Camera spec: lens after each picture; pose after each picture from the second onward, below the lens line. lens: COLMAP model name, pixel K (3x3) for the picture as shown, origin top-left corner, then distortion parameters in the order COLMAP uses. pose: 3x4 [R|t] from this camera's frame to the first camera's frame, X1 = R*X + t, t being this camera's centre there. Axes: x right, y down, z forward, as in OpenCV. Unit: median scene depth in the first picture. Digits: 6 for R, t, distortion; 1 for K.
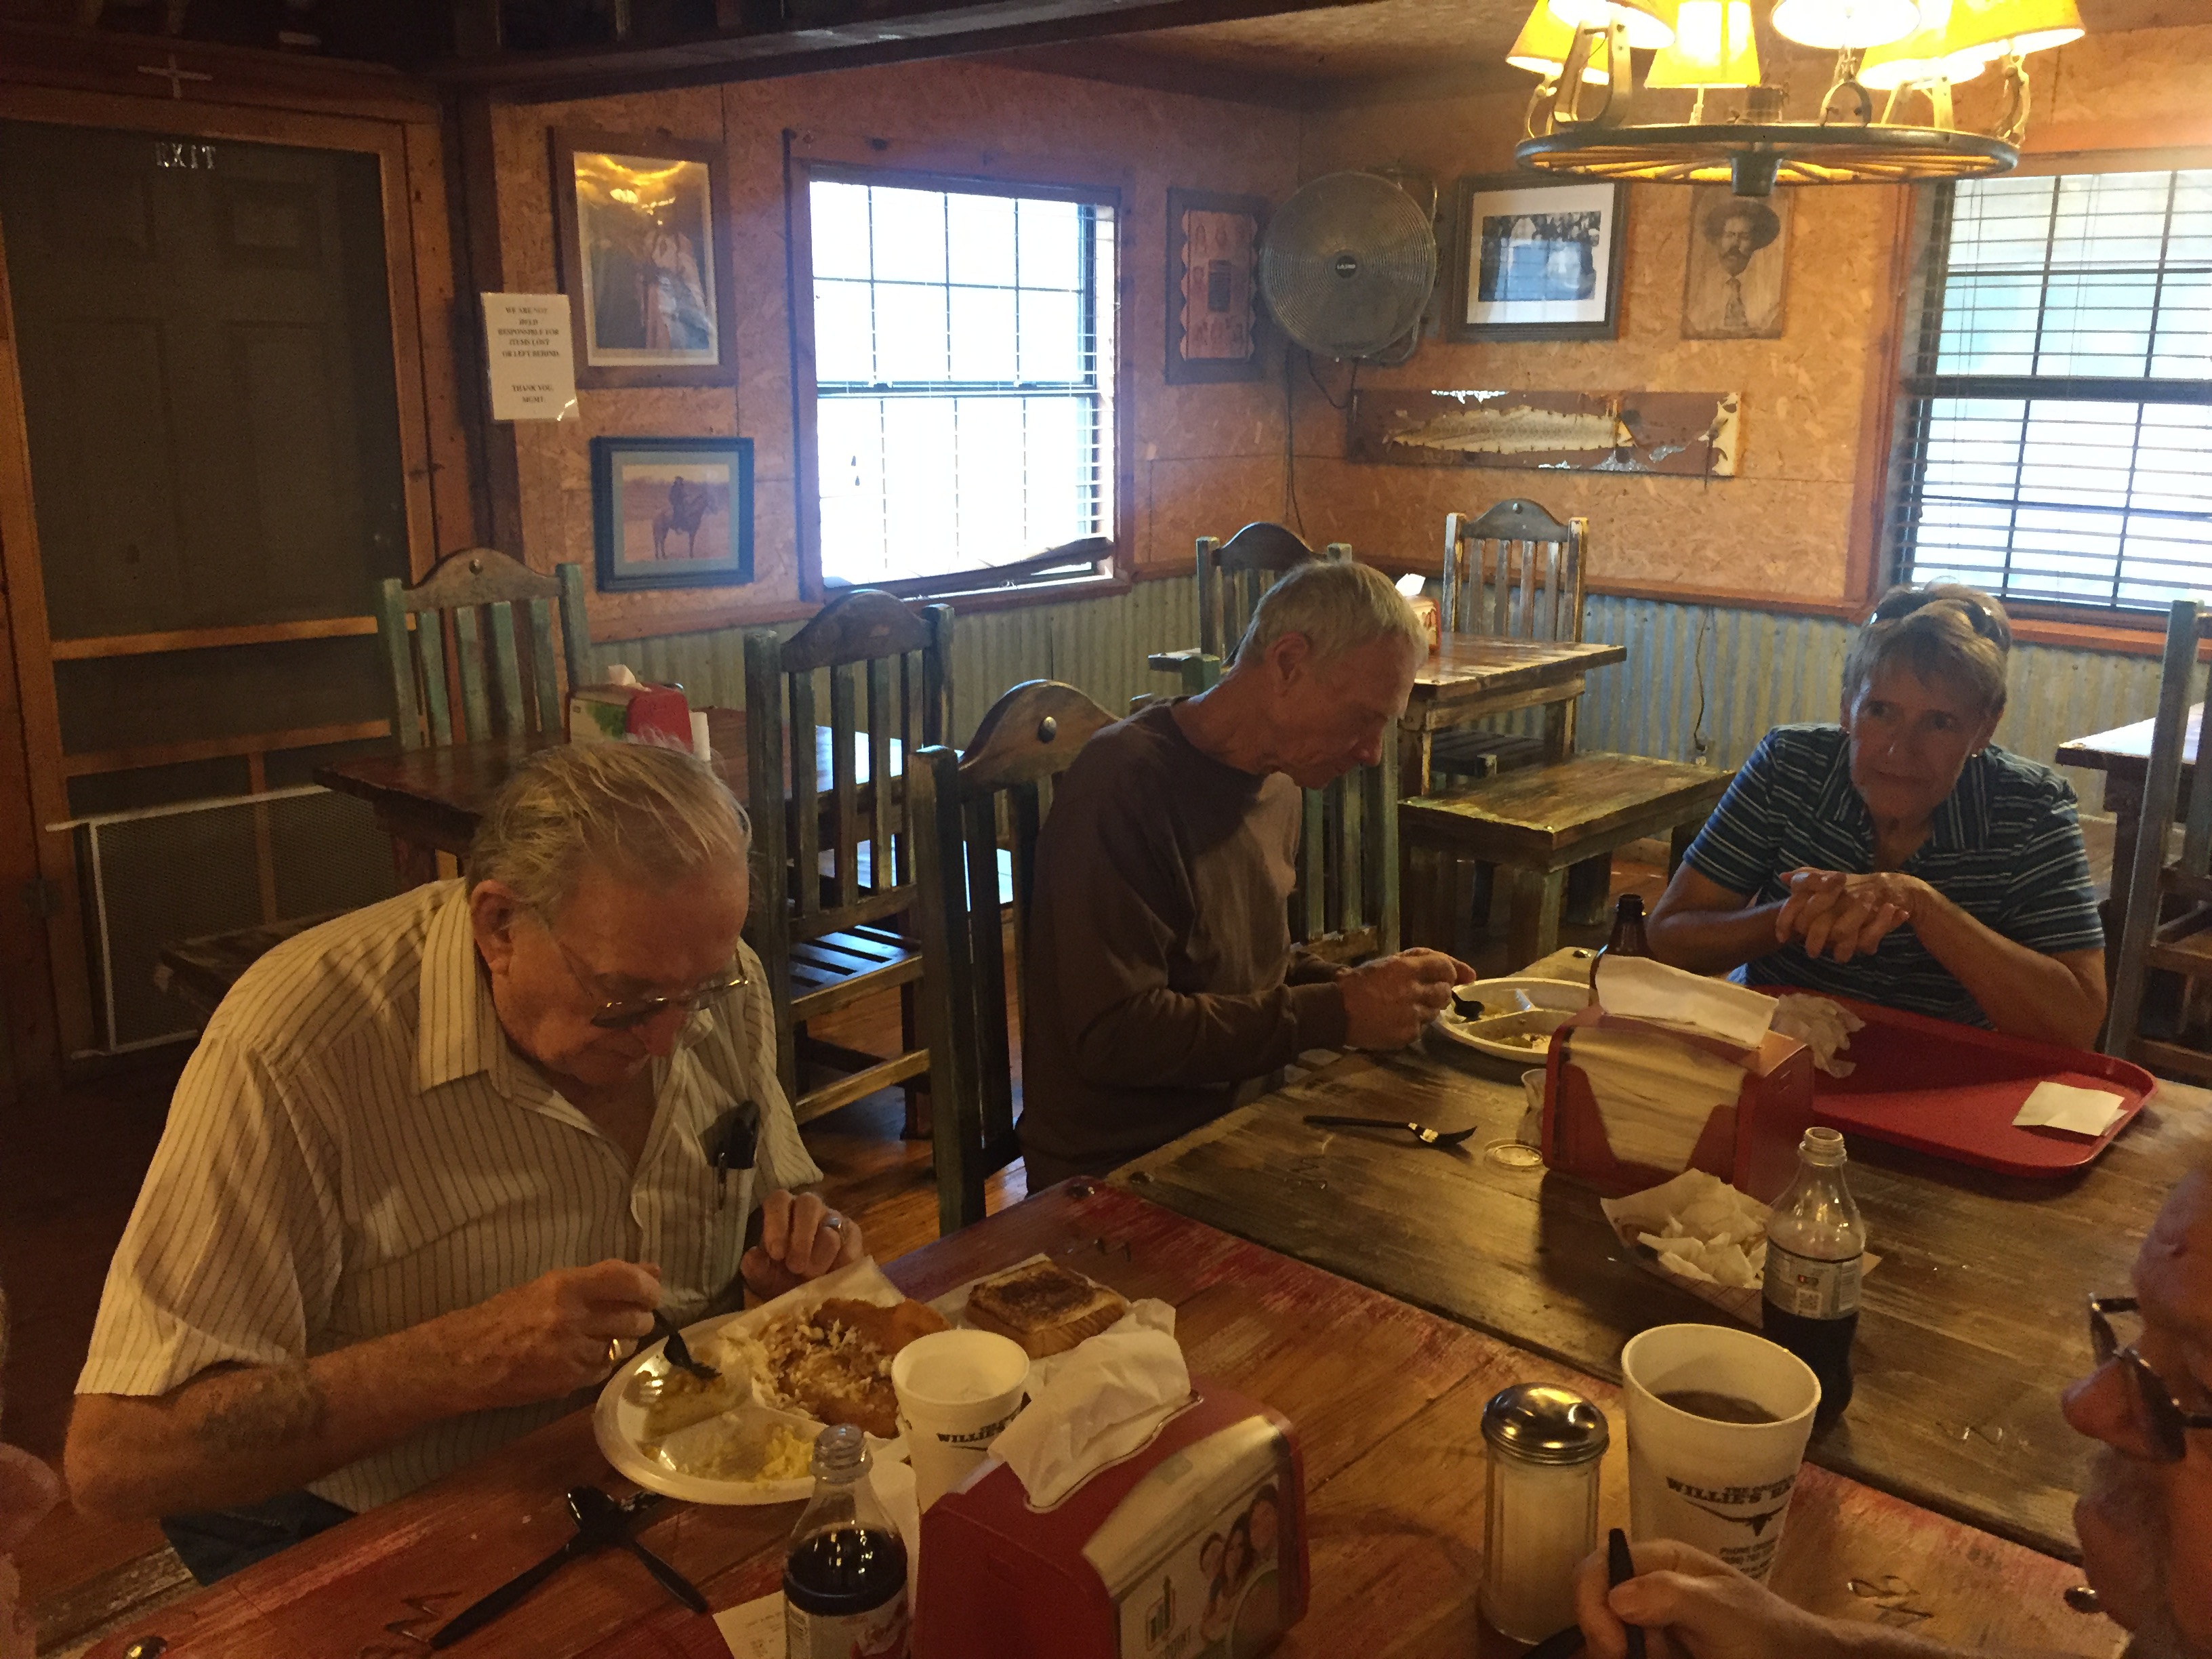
lens RADIAL K [[1919.9, 0, 1104.5], [0, 1919.9, 821.1], [0, 0, 1]] dist [0.081366, -0.087889]
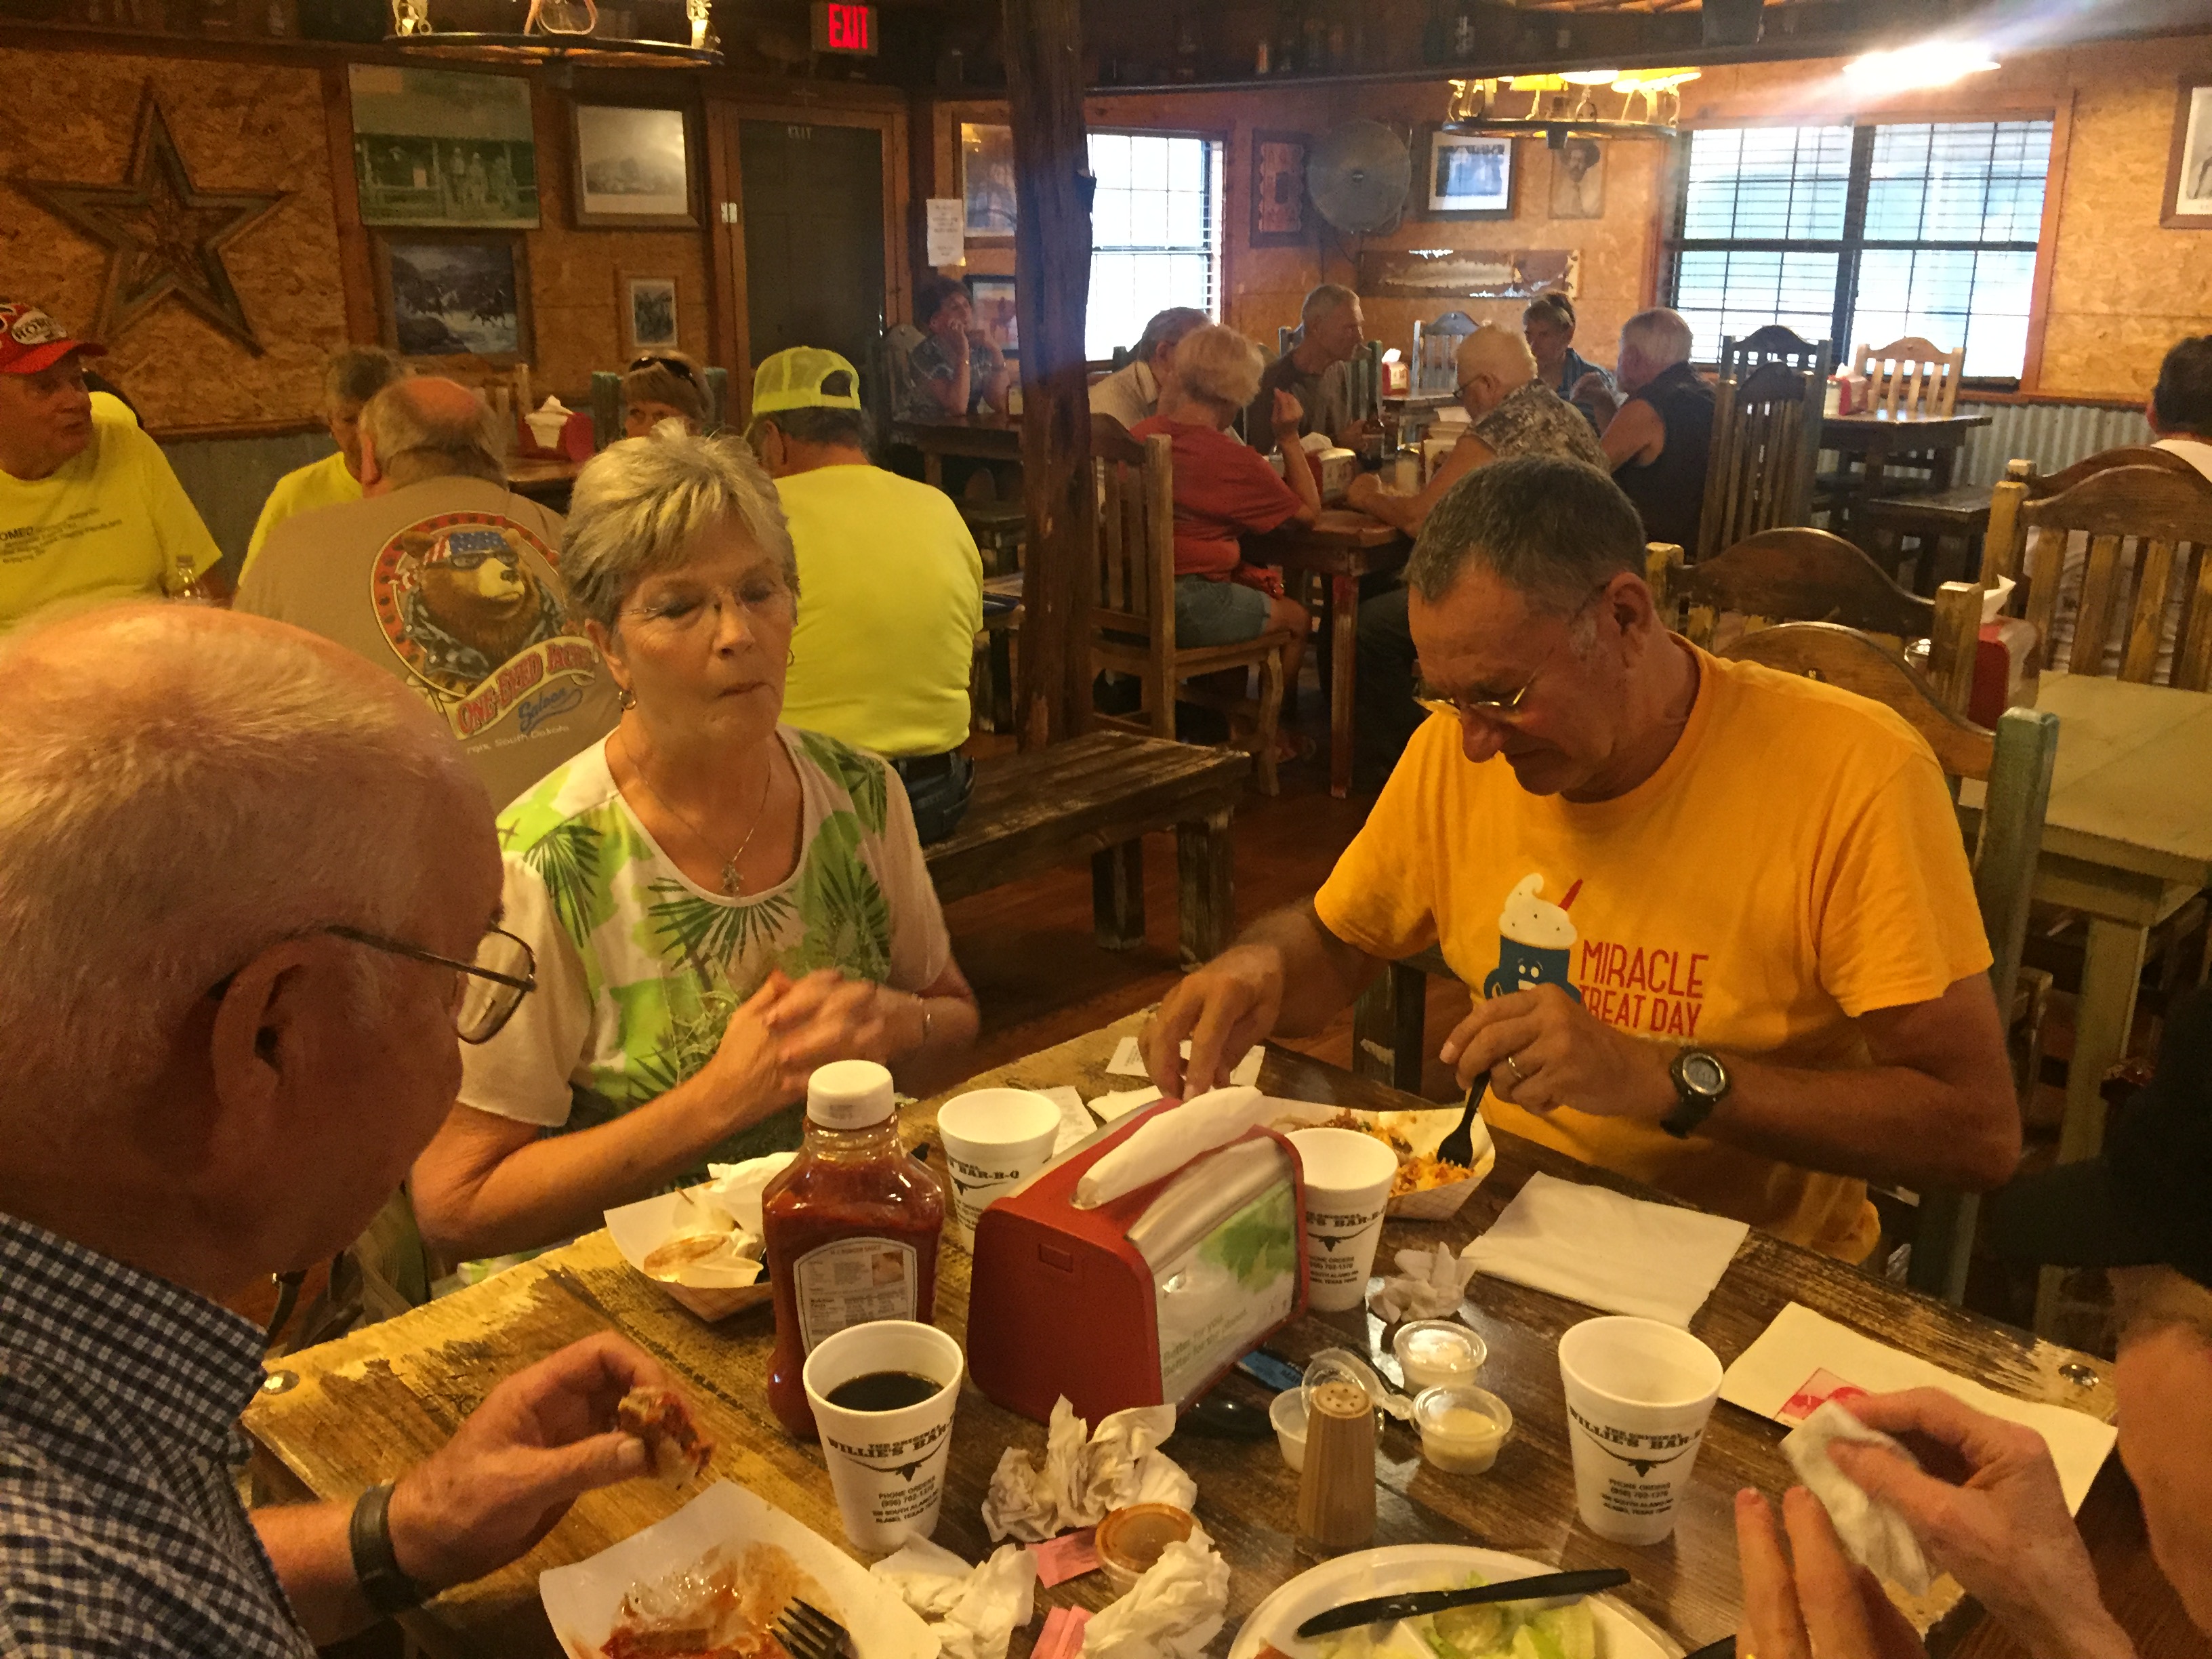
lens RADIAL K [[1919.9, 0, 1095.8], [0, 1919.9, 829.1], [0, 0, 1]] dist [0.081366, -0.087889]
pose [[0.999991, -0.003505, -0.002434, -0.108170], [0.003645, 0.998187, 0.060079, 0.191605], [0.002219, -0.060087, 0.998191, -0.770333]]
